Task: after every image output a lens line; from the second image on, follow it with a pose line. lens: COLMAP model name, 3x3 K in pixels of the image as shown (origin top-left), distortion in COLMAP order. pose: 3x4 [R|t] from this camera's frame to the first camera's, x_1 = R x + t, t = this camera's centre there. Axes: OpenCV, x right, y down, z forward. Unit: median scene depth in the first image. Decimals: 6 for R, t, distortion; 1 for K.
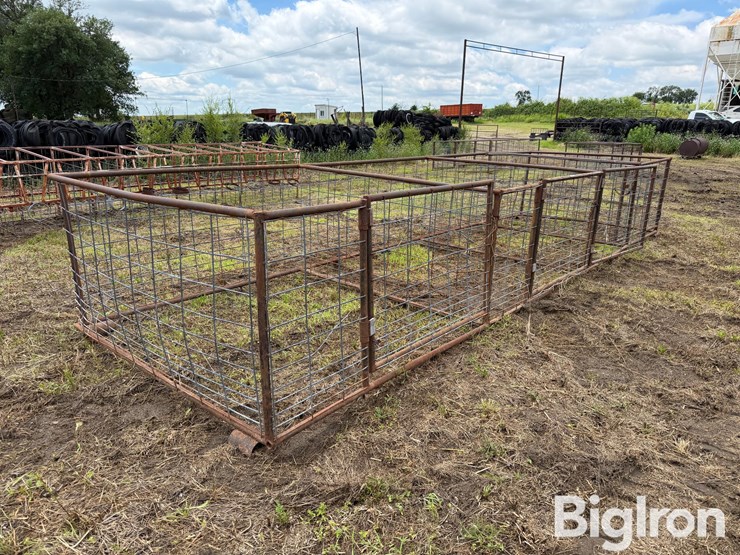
lens RADIAL K [[558.0, 0, 370.0], [0, 558.0, 277.5], [0, 0, 1]] dist [0.001113, 0.002675]
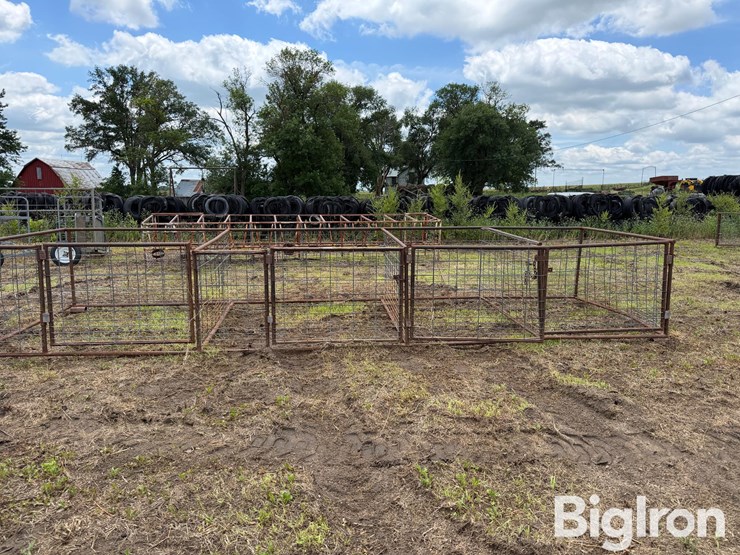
lens RADIAL K [[569.2, 0, 370.0], [0, 569.2, 277.5], [0, 0, 1]] dist [-0.032497, 0.002409]
pose [[0.705187, 0.085166, -0.703888, 0.119854], [-0.168519, 0.984444, -0.049719, -0.006070], [0.688704, 0.153680, 0.708568, 0.020488]]
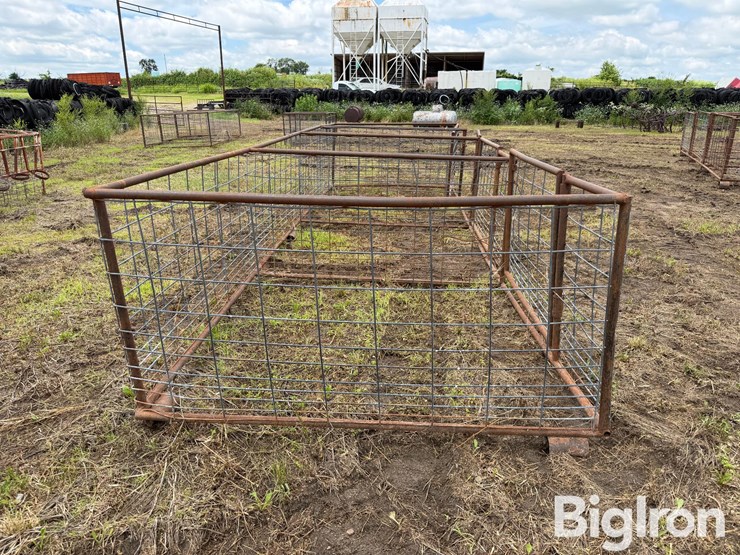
lens RADIAL K [[558.0, 0, 370.0], [0, 558.0, 277.5], [0, 0, 1]] dist [0.001113, 0.002675]
pose [[0.813177, -0.189041, 0.550461, -0.041251], [0.162035, 0.981922, 0.097846, -0.004862], [-0.559007, 0.009627, 0.829107, 0.015650]]
